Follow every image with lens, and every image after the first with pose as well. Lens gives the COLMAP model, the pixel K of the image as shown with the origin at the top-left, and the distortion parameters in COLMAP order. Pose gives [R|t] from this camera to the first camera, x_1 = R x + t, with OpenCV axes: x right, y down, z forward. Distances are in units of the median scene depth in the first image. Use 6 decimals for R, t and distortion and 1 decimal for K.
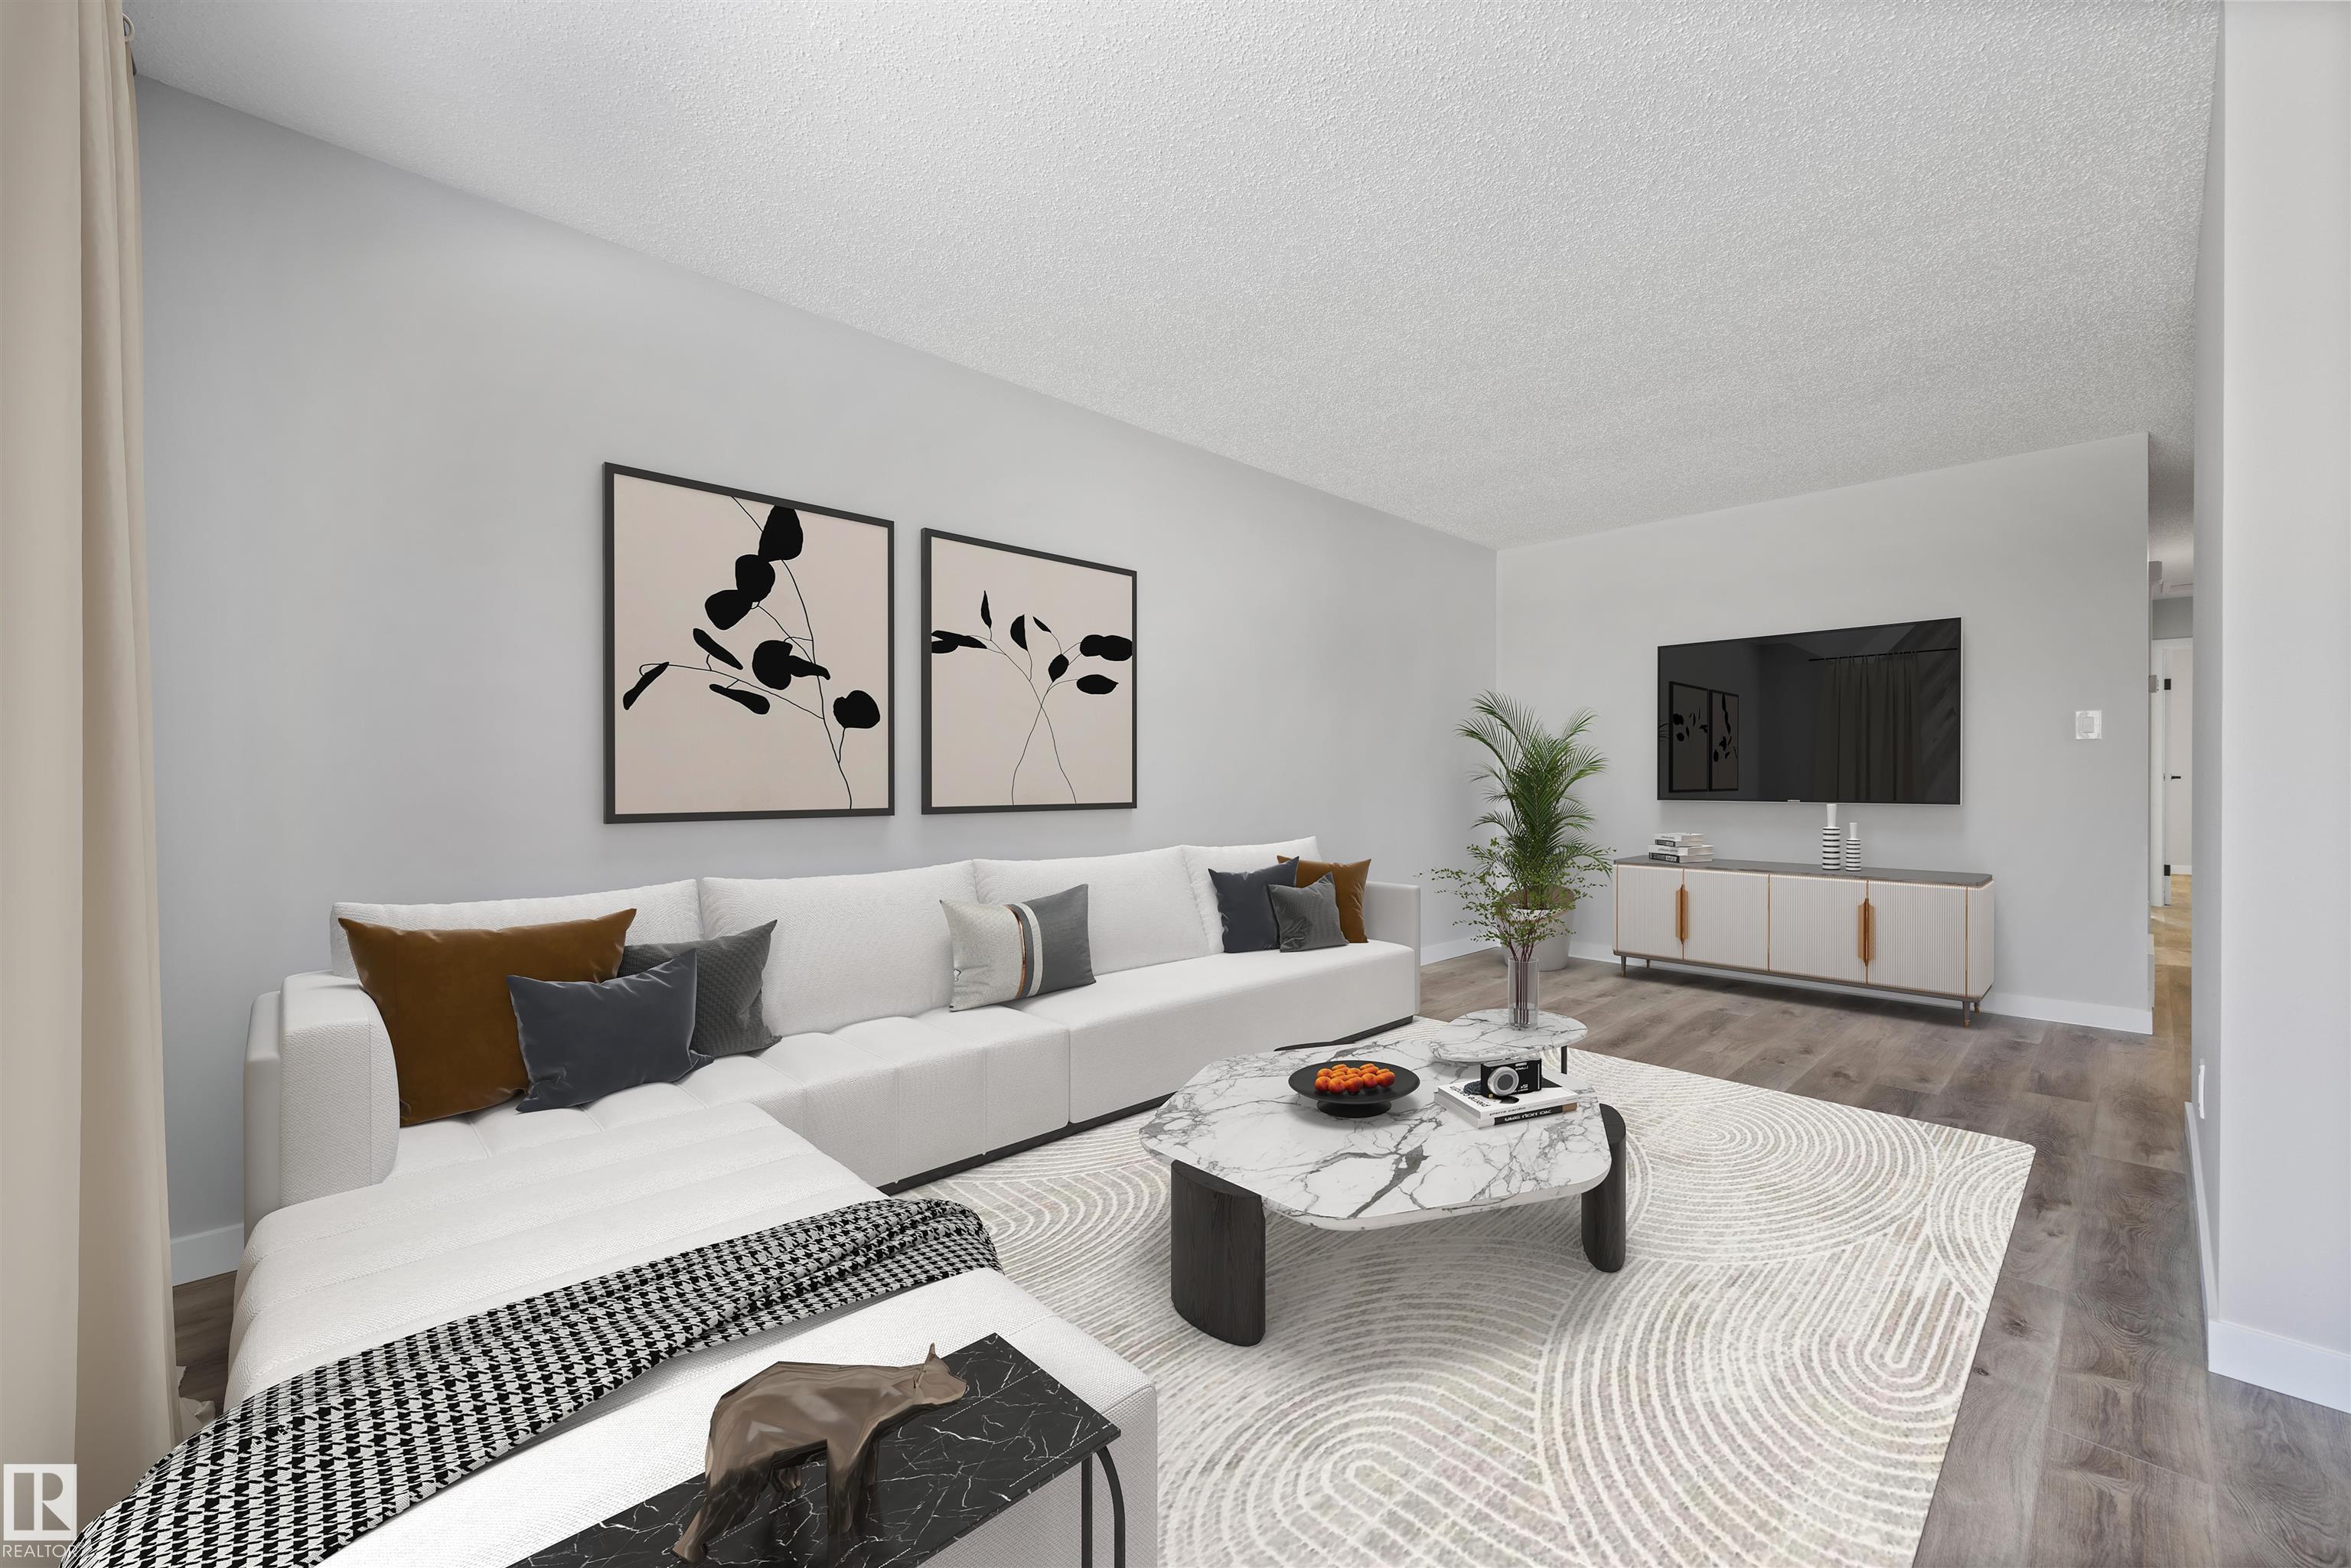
lens RADIAL K [[945.7, 0, 1151.3], [0, 945.7, 780.7], [0, 0, 1]] dist [-0.000959, 0.000326]
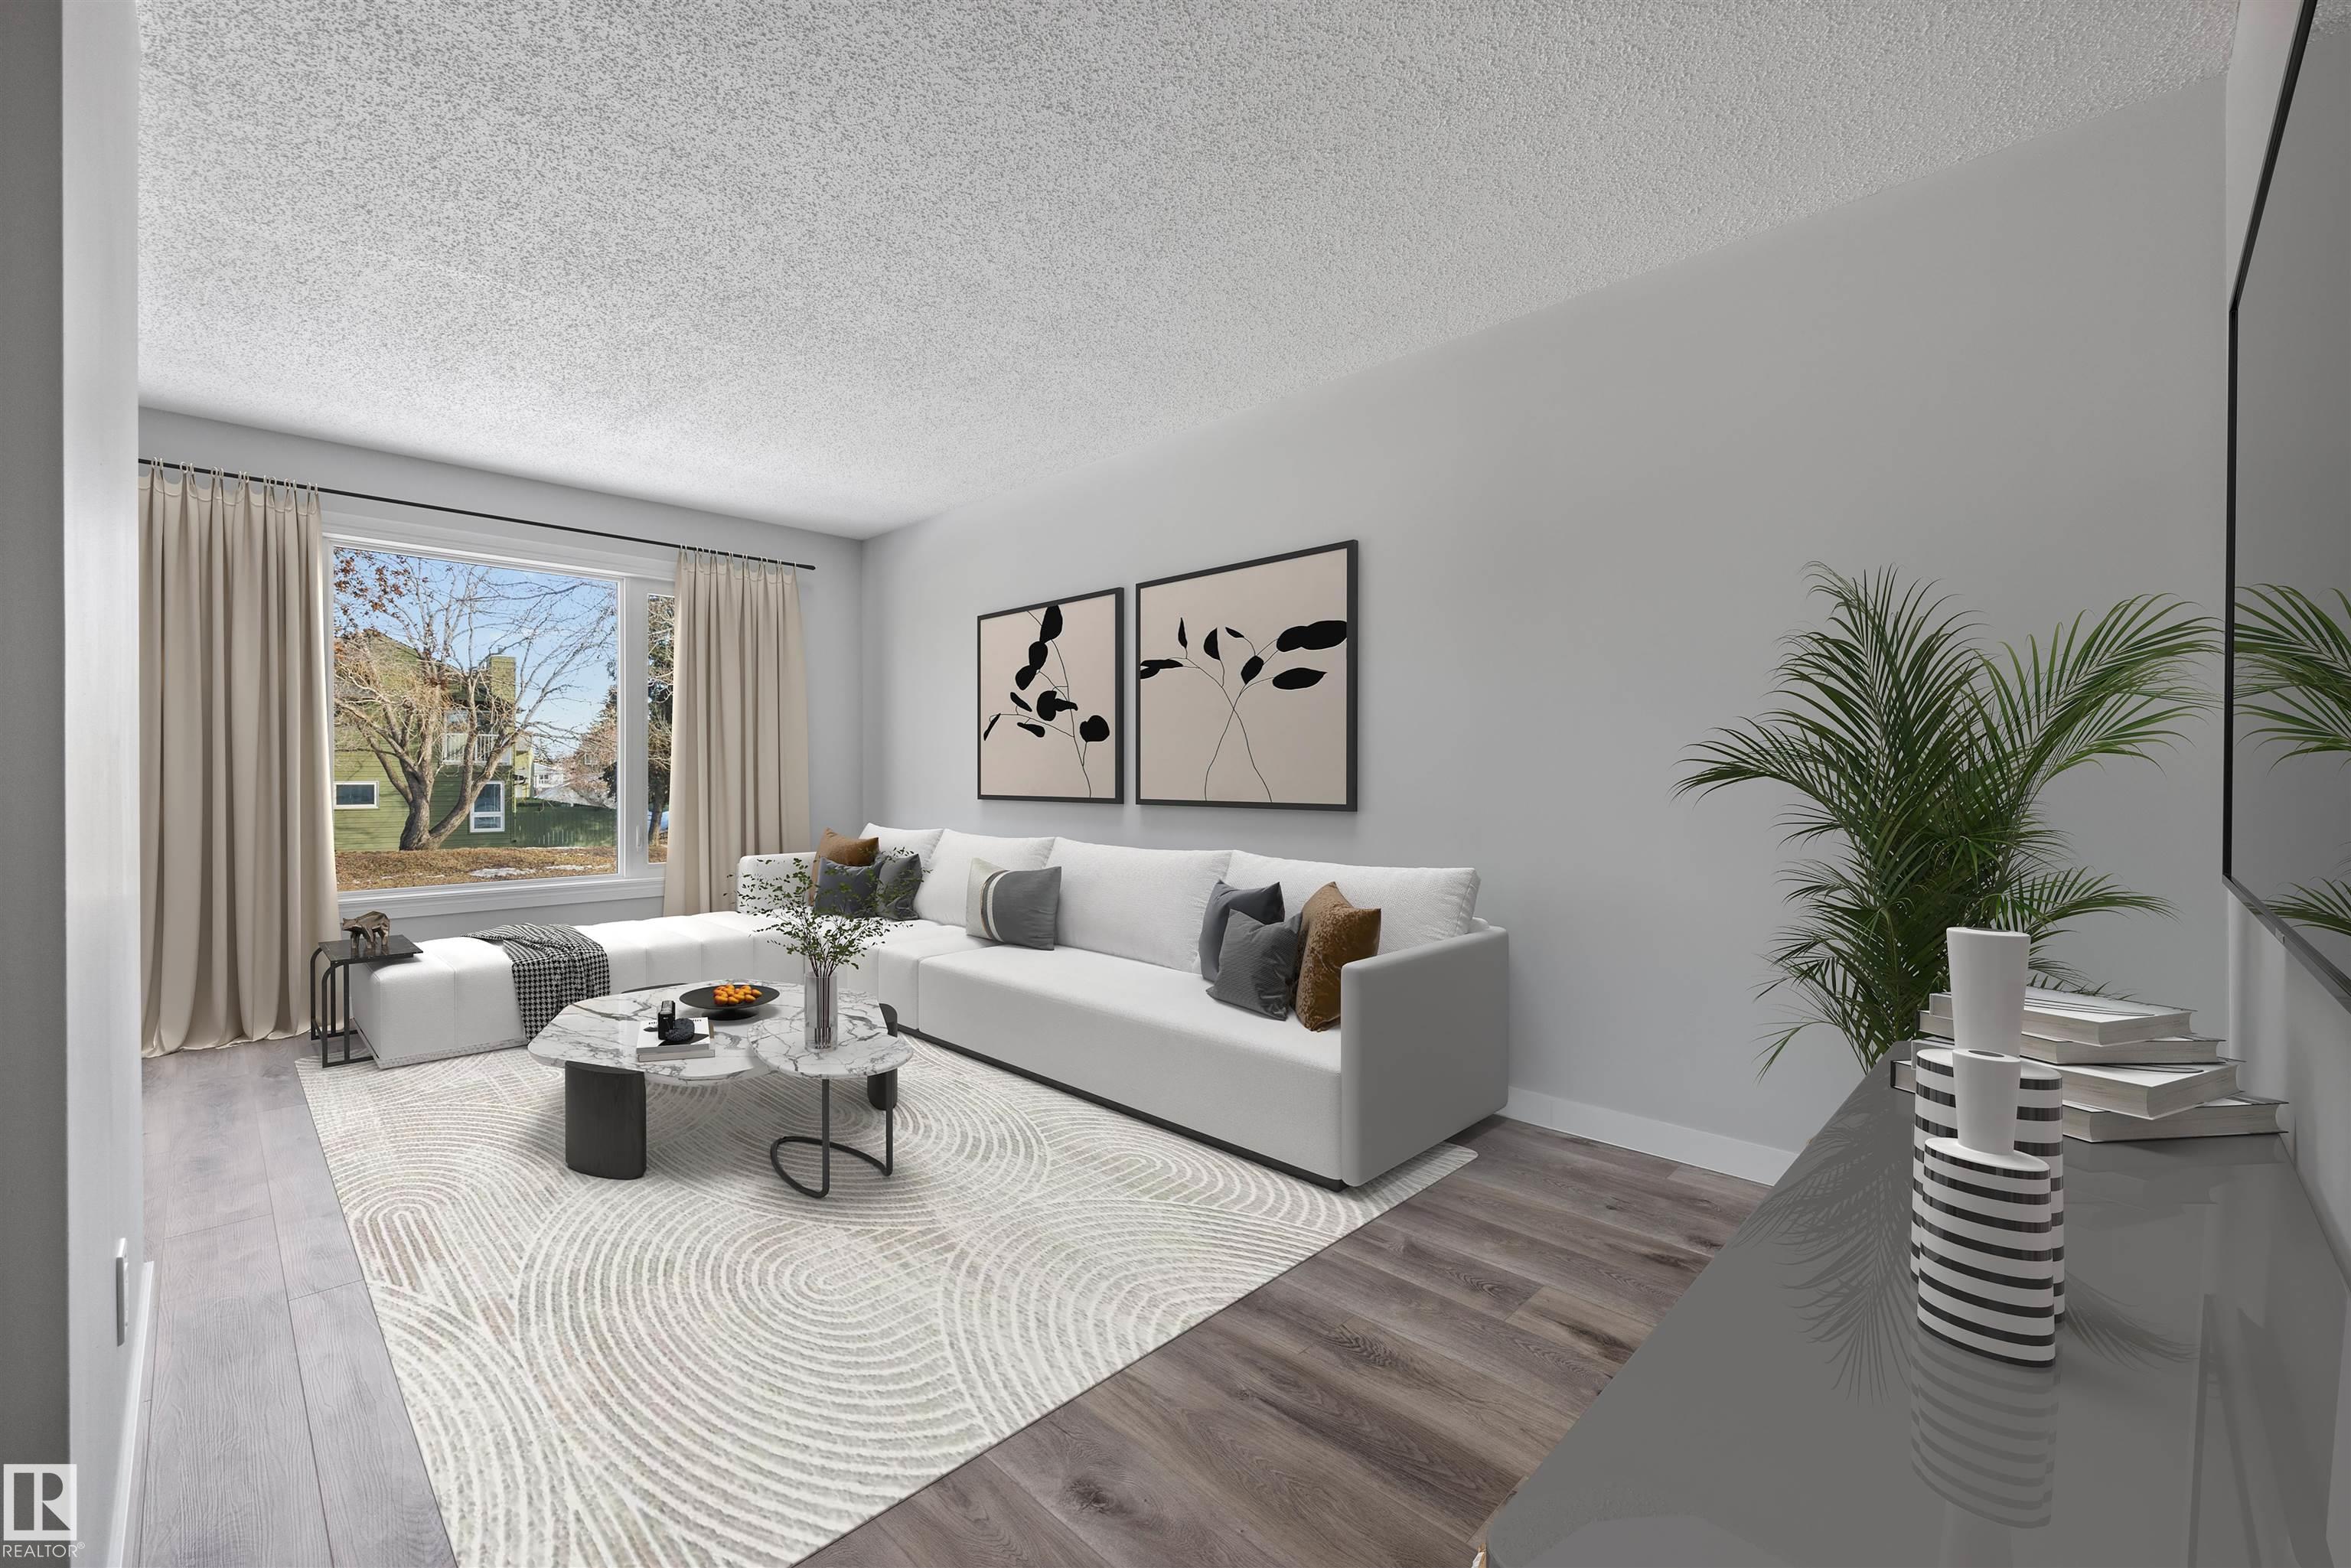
lens RADIAL K [[945.7, 0, 1184.9], [0, 945.7, 785.0], [0, 0, 1]] dist [-0.000959, 0.000326]
pose [[0.046237, 0.013427, -0.998840, 1.222213], [-0.001386, 0.999910, 0.013377, -0.009238], [0.998930, 0.000766, 0.046251, 1.153055]]
